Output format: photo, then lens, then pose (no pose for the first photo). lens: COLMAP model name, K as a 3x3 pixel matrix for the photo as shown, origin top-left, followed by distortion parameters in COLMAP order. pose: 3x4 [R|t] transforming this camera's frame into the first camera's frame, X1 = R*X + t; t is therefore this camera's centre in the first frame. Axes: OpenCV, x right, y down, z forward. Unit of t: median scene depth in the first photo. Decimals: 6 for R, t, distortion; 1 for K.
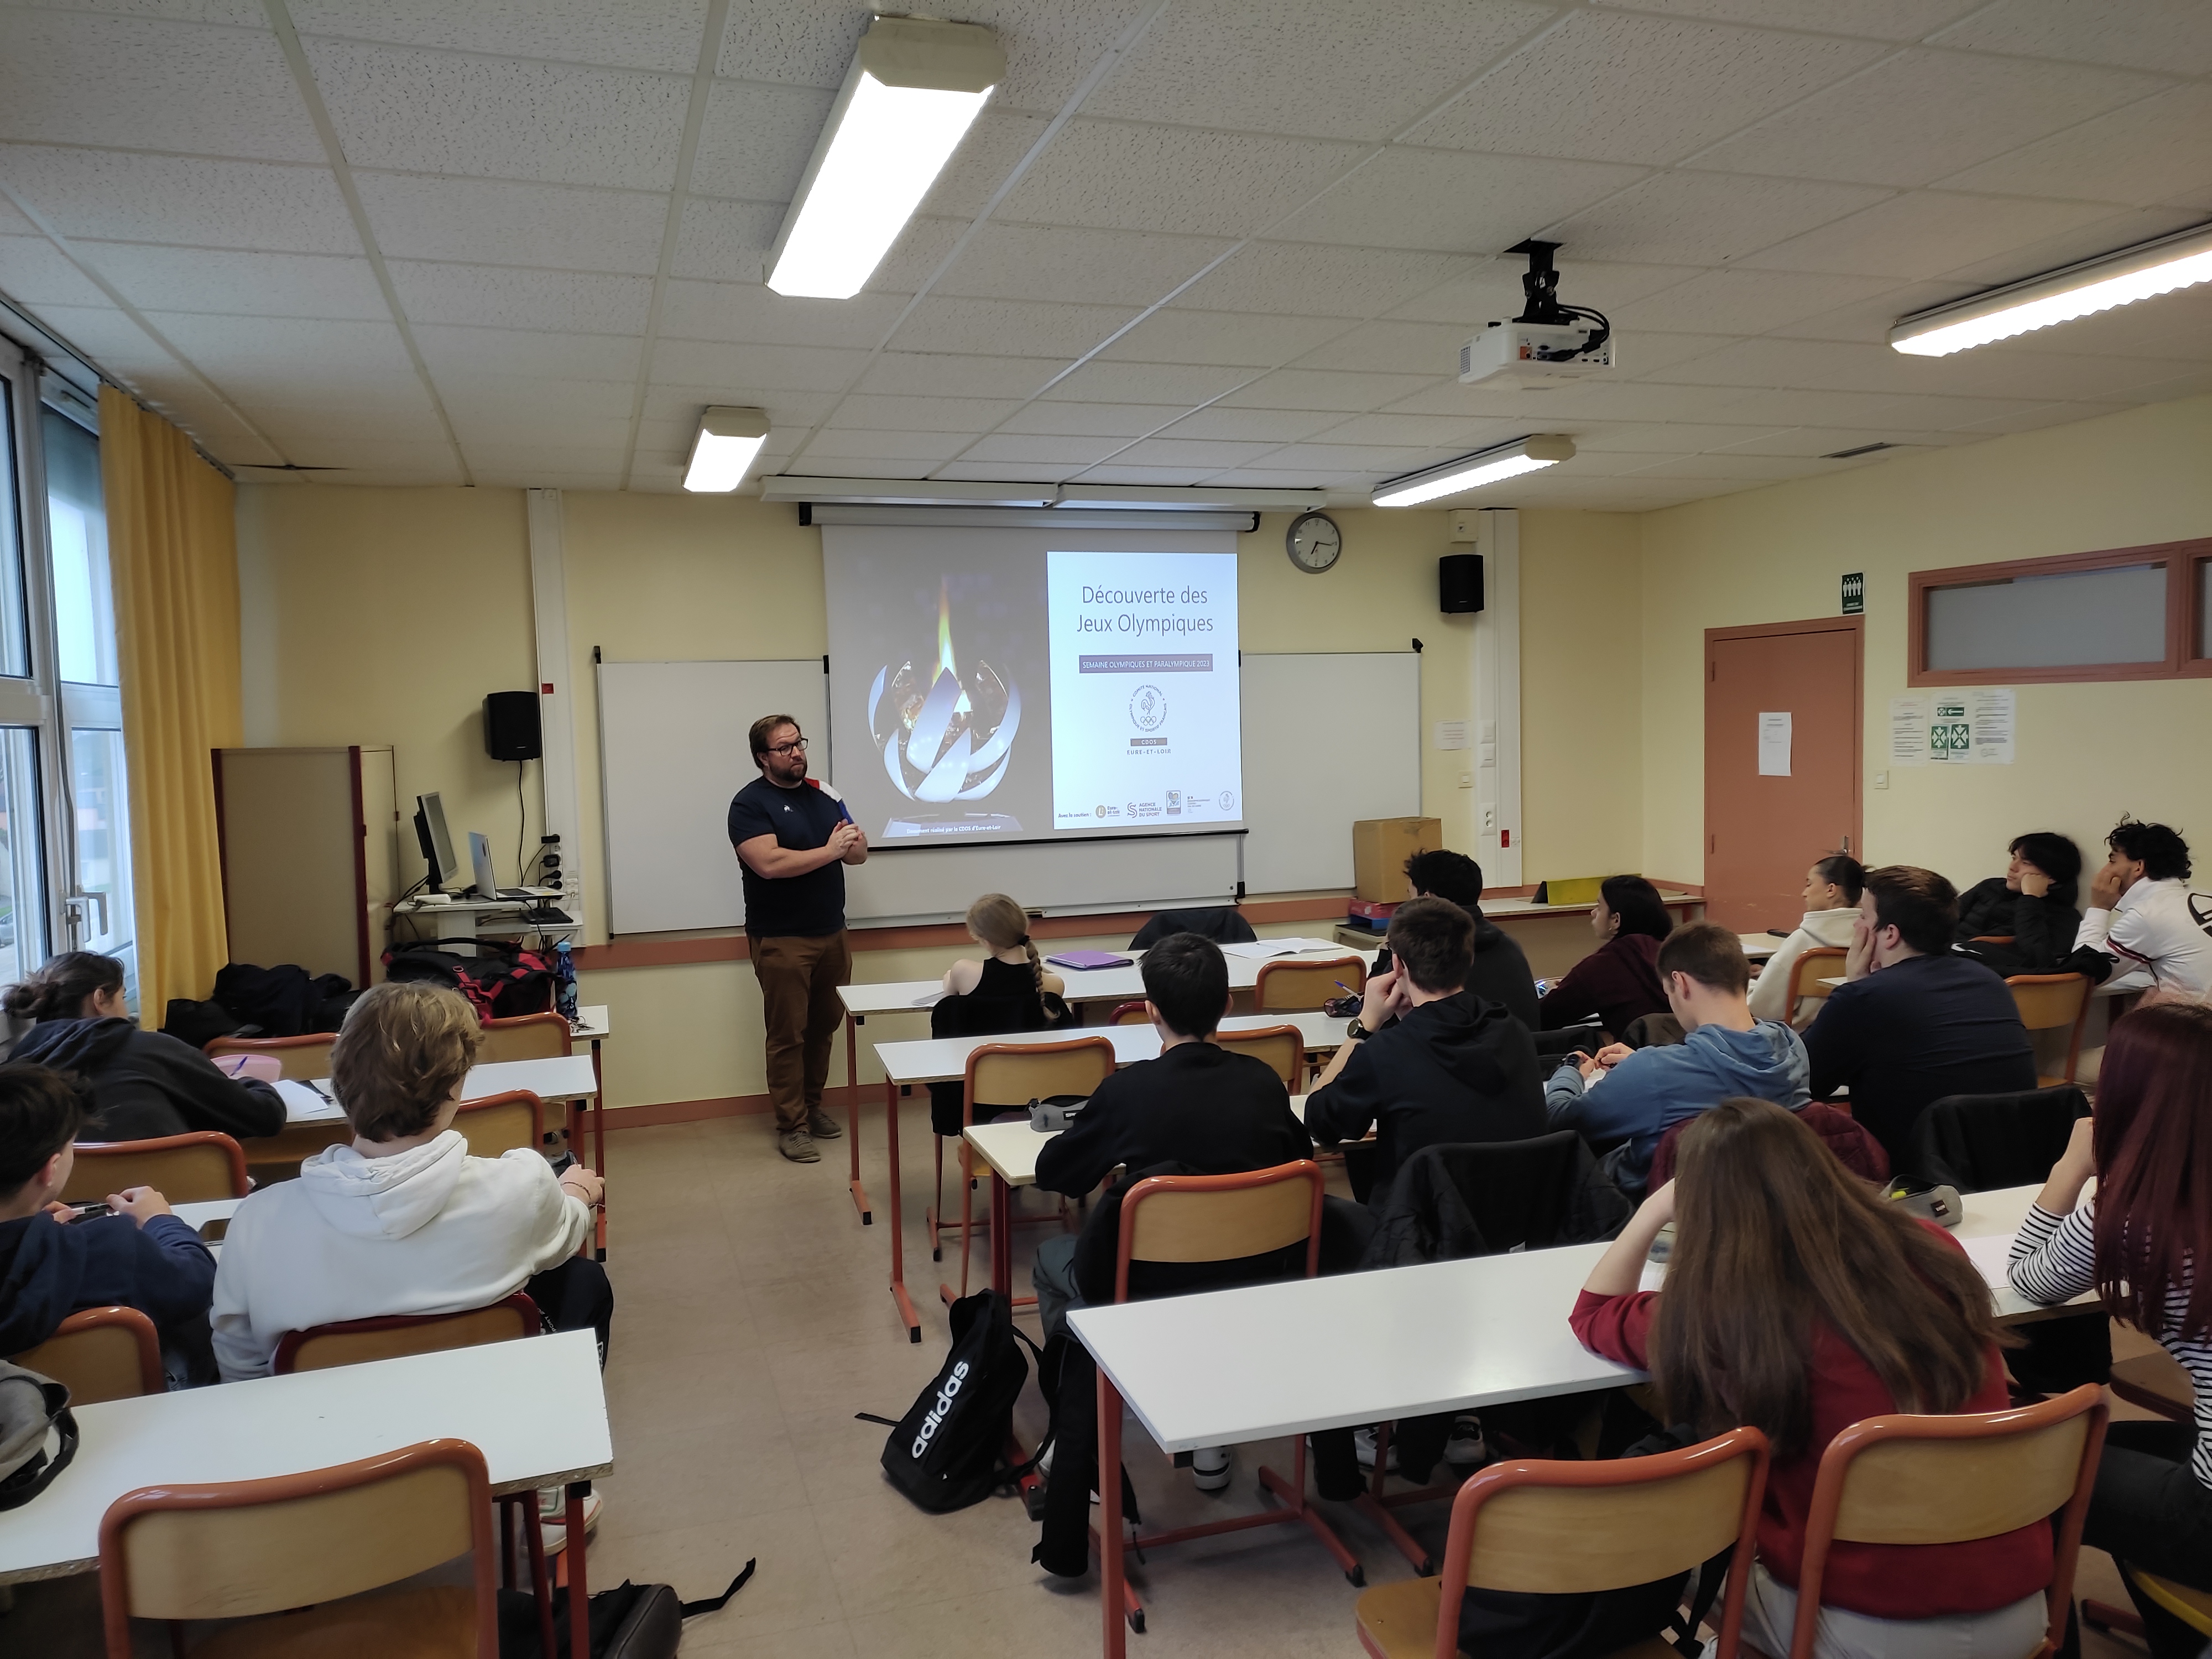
lens RADIAL K [[1670.3, 0, 1106.0], [0, 1670.3, 829.5], [0, 0, 1]] dist [0.040499, 0.002329]
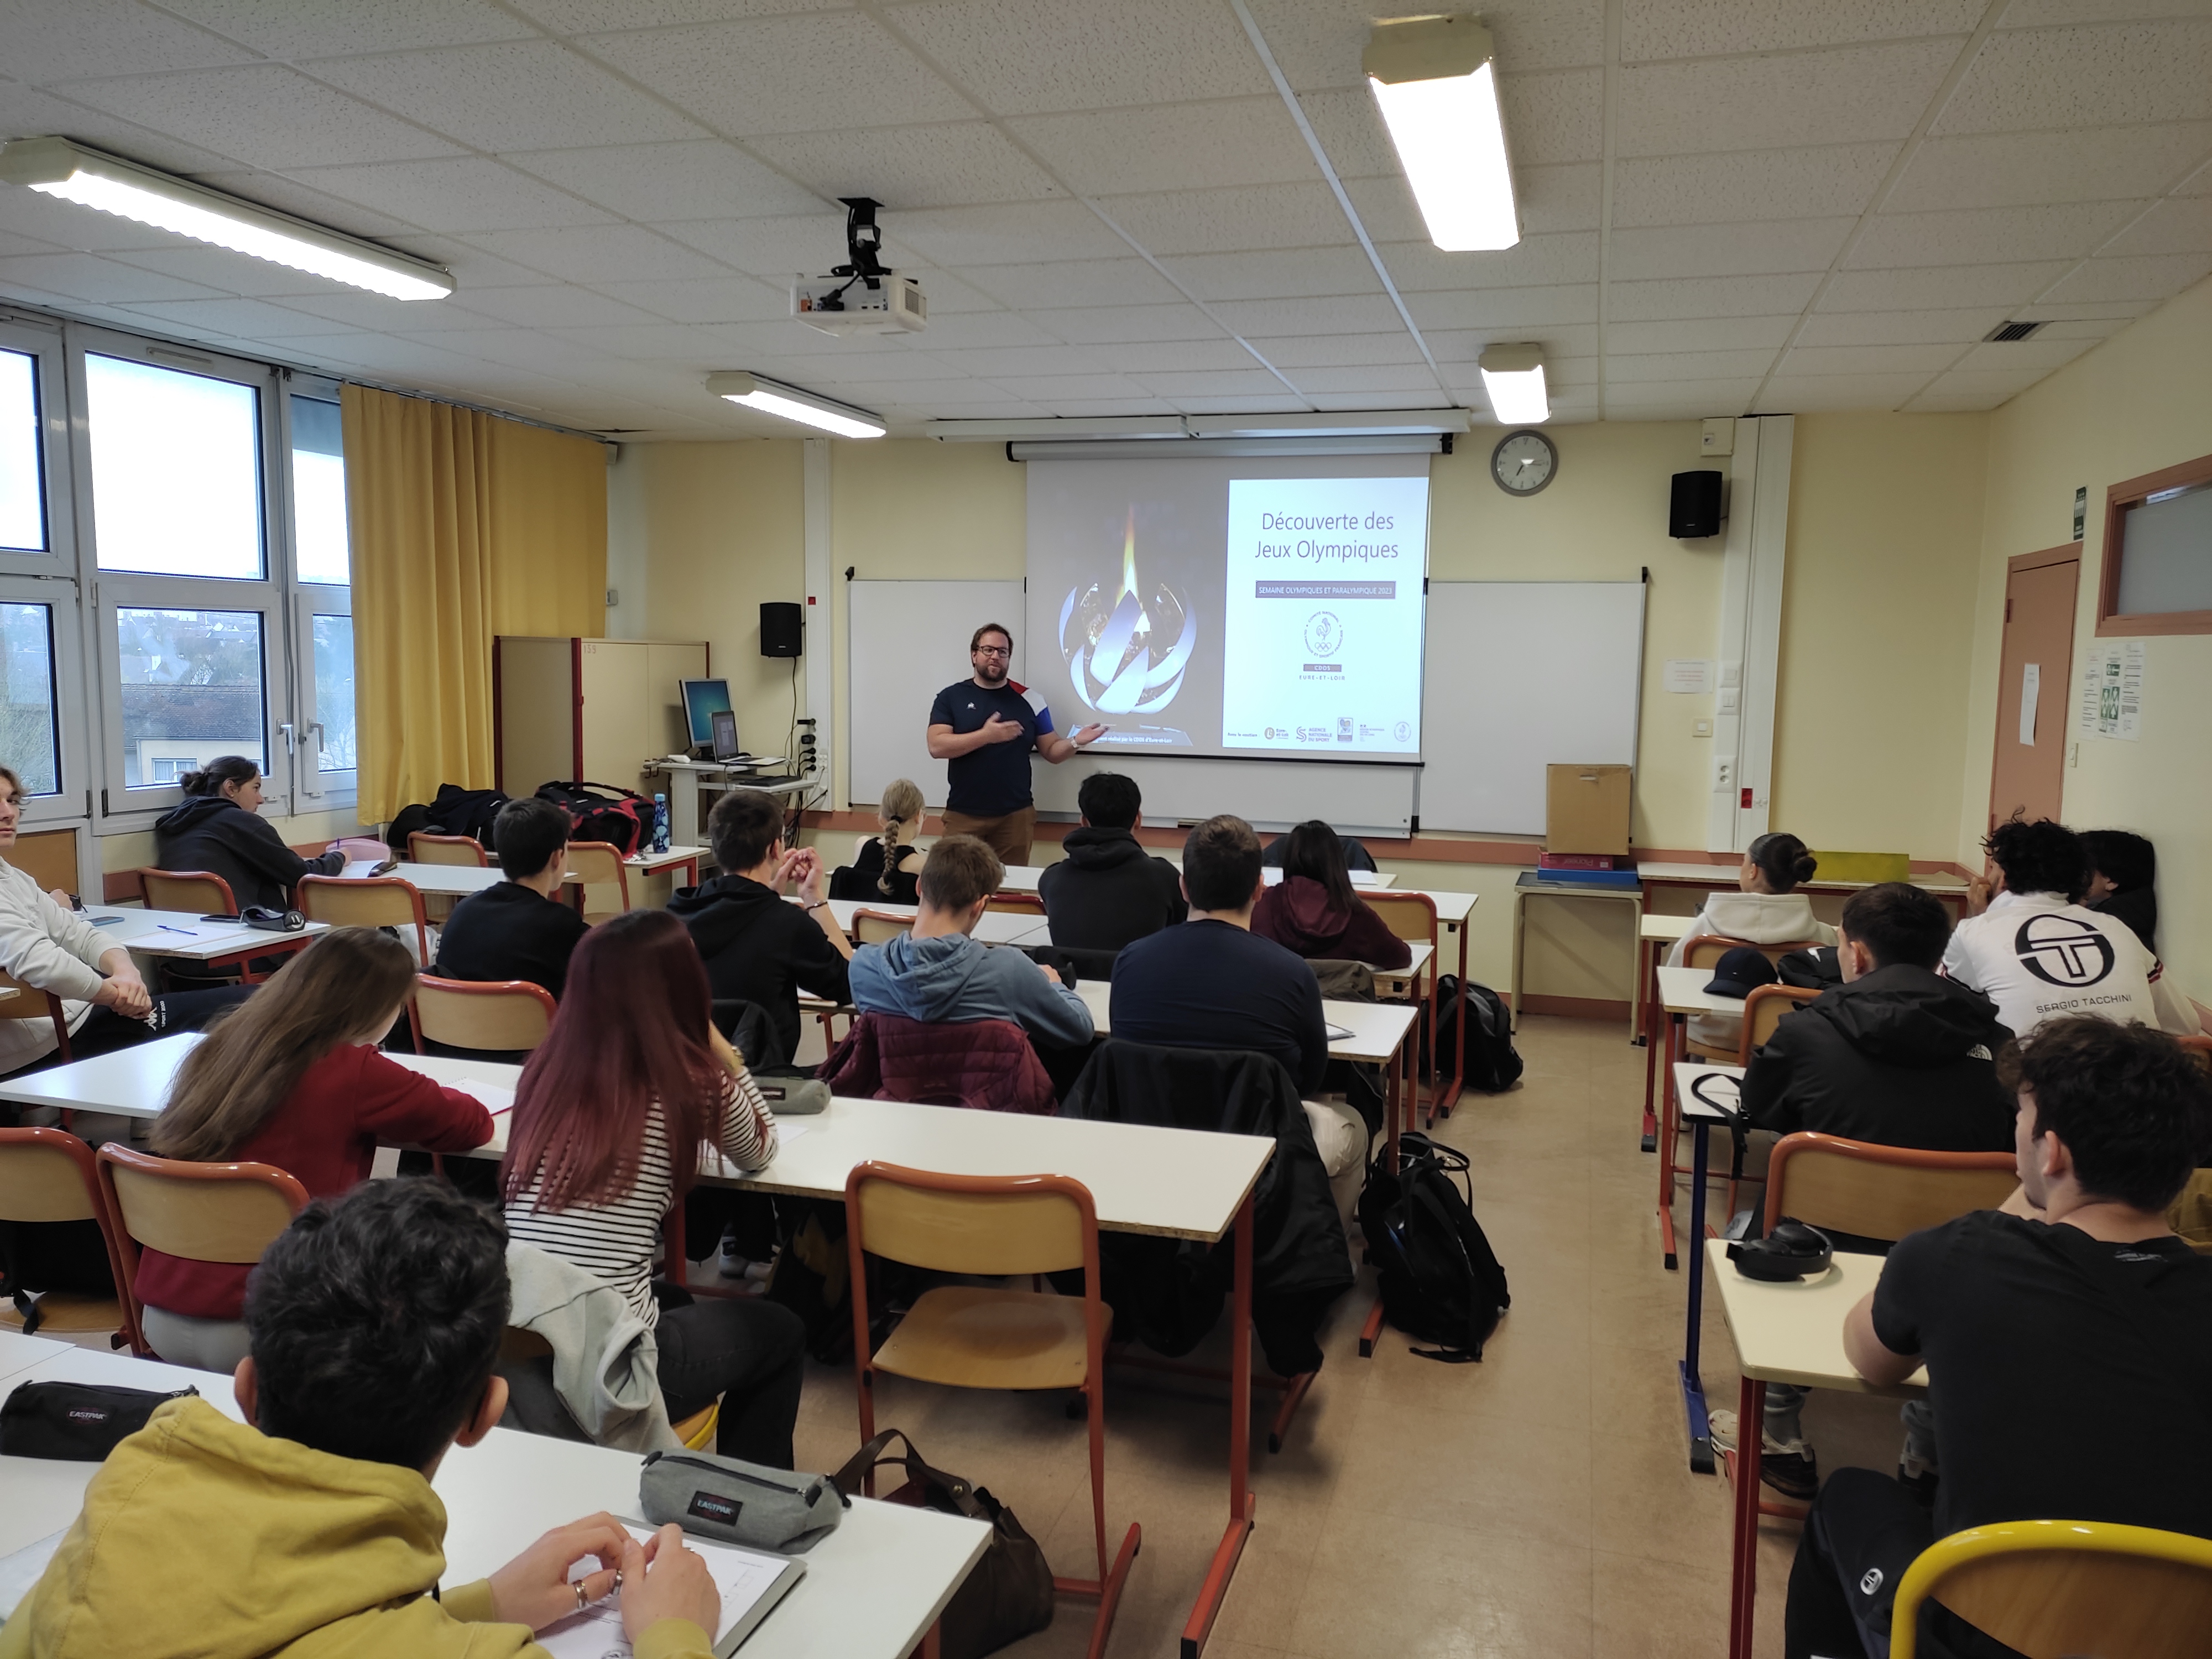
lens RADIAL K [[1670.3, 0, 1106.0], [0, 1670.3, 829.5], [0, 0, 1]] dist [0.040499, 0.002329]
pose [[0.814873, 0.100350, -0.570887, 0.513506], [-0.074697, 0.994868, 0.068255, -0.014564], [0.574807, -0.012975, 0.818186, 0.097699]]
